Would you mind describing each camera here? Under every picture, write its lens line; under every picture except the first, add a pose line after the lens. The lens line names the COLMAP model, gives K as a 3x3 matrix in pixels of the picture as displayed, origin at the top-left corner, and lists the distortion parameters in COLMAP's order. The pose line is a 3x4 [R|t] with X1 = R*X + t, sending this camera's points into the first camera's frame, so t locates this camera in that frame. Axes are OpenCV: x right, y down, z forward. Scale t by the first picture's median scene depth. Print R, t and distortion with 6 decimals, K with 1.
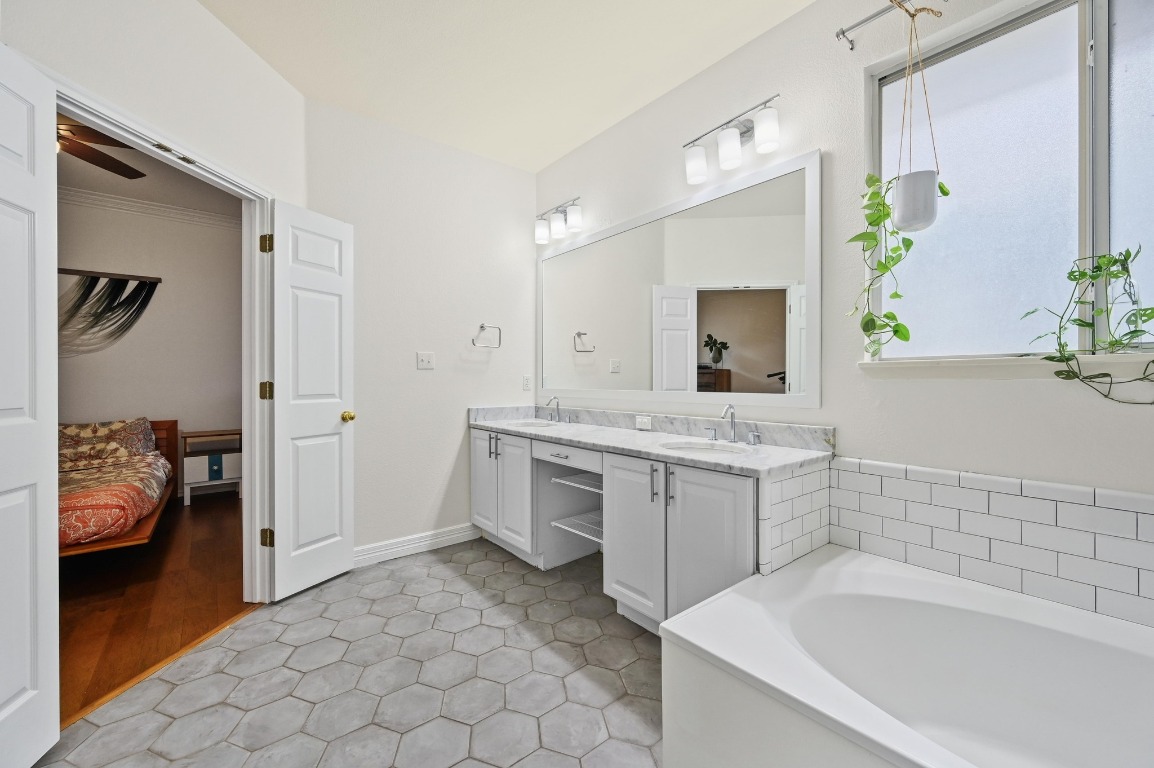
lens RADIAL K [[454.5, 0, 578.9], [0, 454.5, 381.2], [0, 0, 1]] dist [-0.002675, 0.000101]
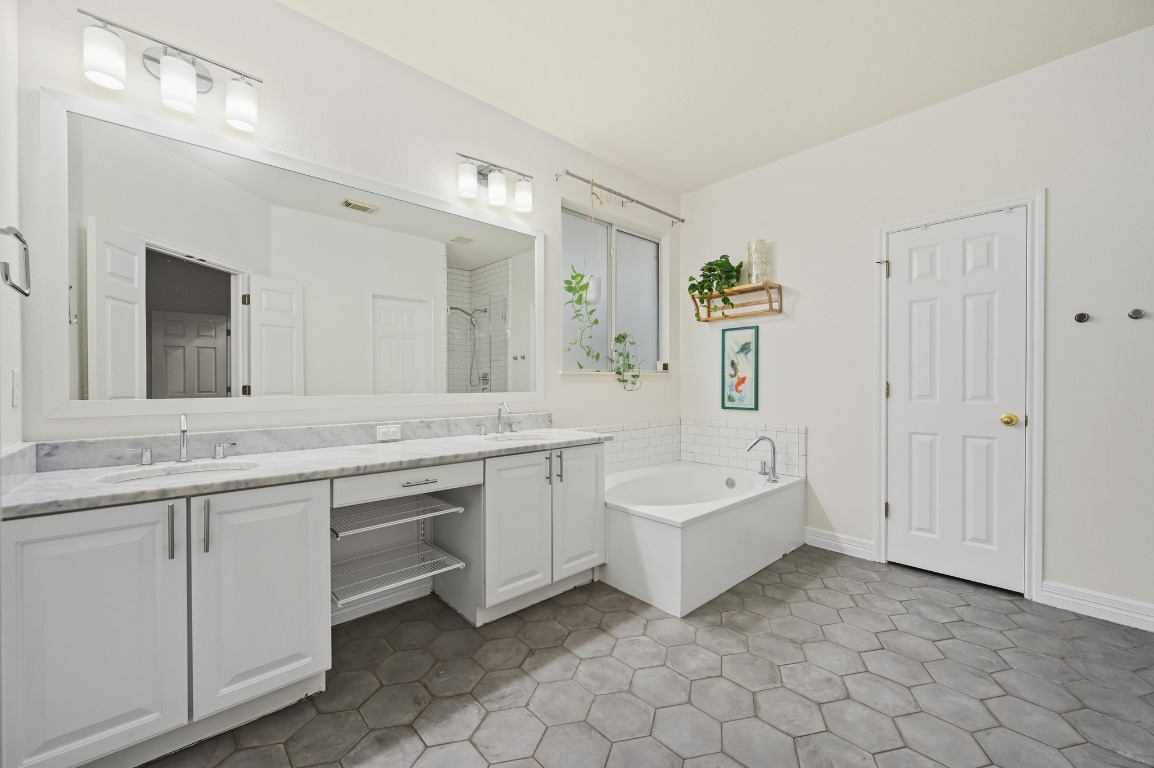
lens RADIAL K [[454.5, 0, 573.5], [0, 454.5, 386.1], [0, 0, 1]] dist [-0.002675, 0.000101]
pose [[-0.051279, -0.007143, 0.998659, -0.847446], [0.002965, 0.999969, 0.007305, -0.000236], [-0.998680, 0.003336, -0.051256, 0.825216]]
